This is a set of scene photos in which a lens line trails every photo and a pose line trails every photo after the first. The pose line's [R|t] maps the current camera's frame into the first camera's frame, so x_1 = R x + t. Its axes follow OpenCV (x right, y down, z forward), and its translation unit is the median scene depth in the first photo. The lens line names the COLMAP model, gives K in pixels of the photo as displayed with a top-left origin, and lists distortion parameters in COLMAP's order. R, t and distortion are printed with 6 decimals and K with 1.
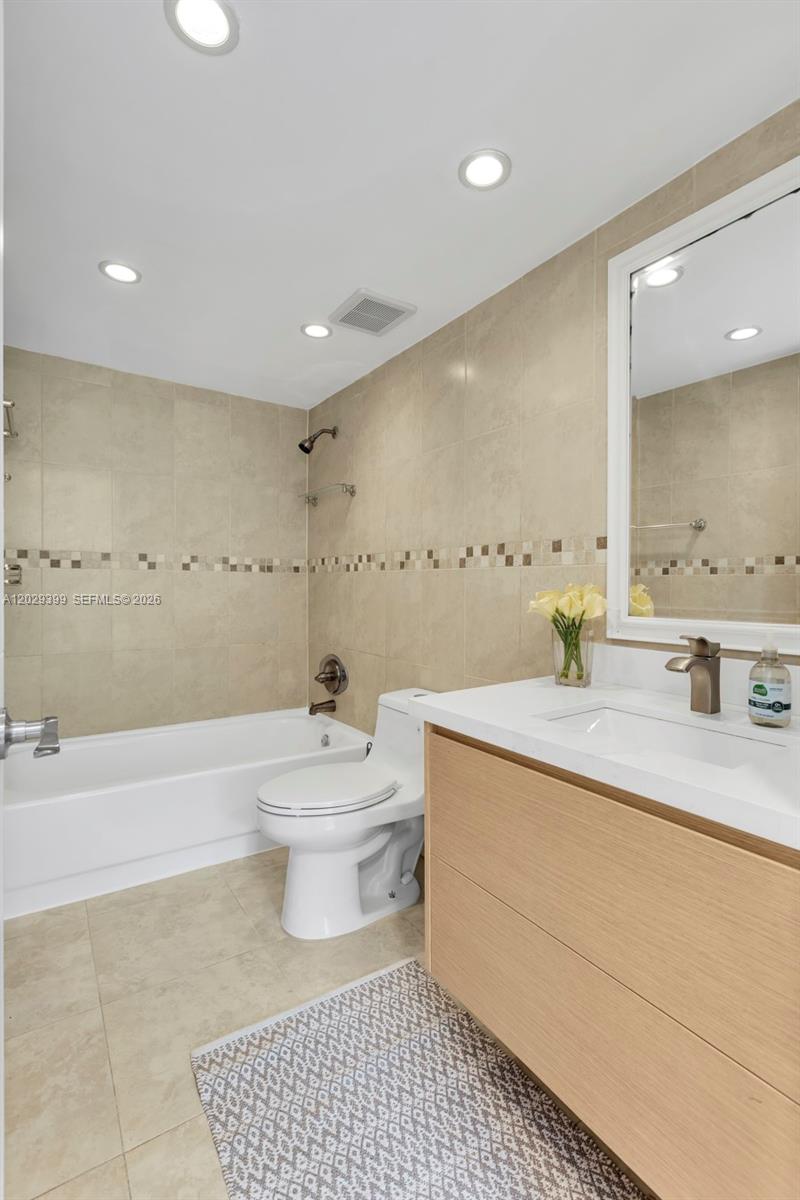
lens RADIAL K [[538.0, 0, 400.2], [0, 538.0, 595.5], [0, 0, 1]] dist [-0.000838, 0.000065]
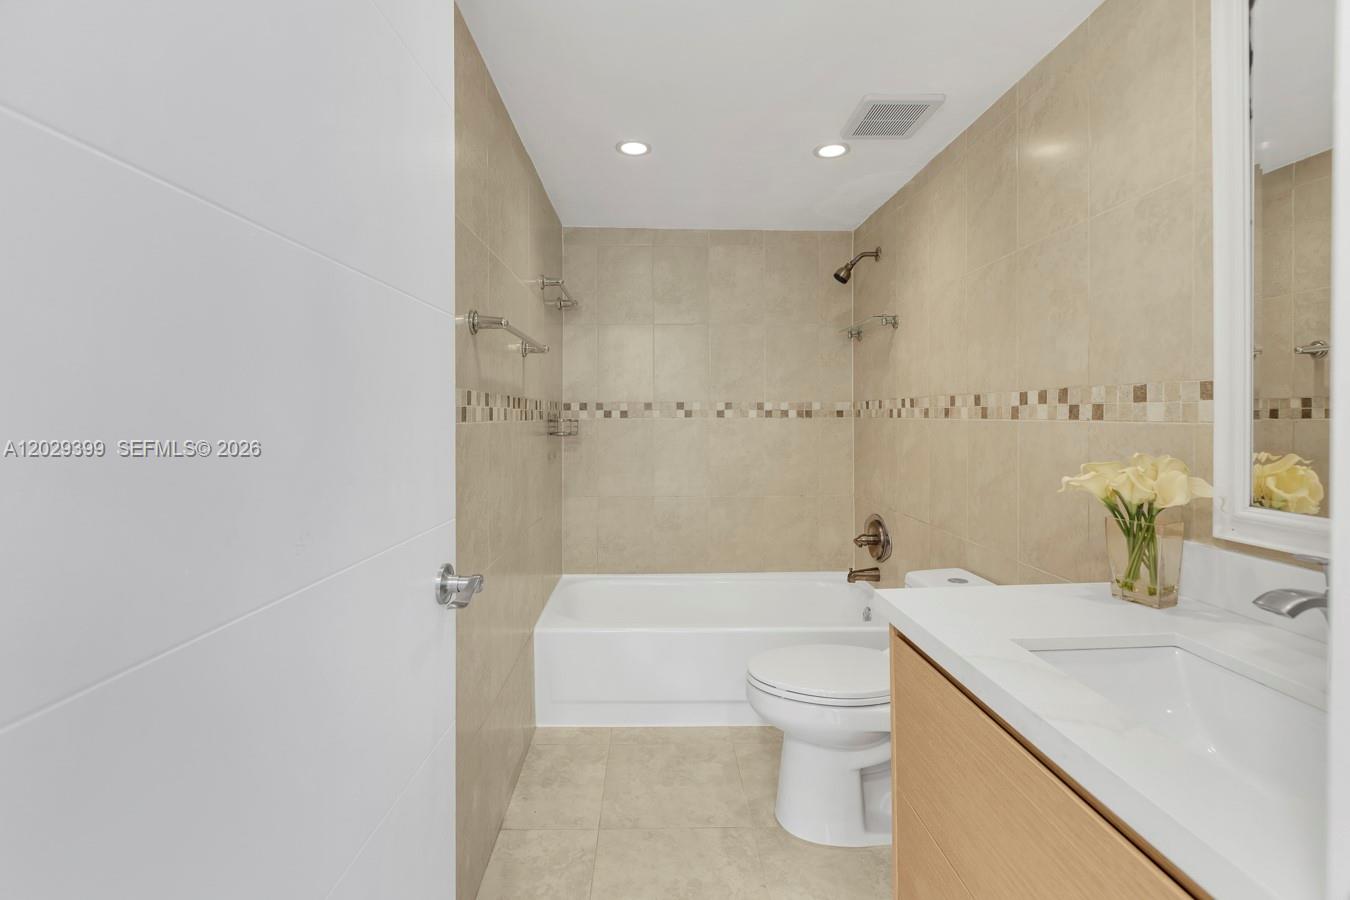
lens RADIAL K [[607.4, 0, 678.0], [0, 607.4, 423.6], [0, 0, 1]] dist [0.000852, 0.000410]
pose [[0.847323, -0.000704, -0.531078, 0.169046], [-0.002680, 0.999981, -0.005602, -0.039342], [0.531072, 0.006170, 0.847304, 0.024046]]
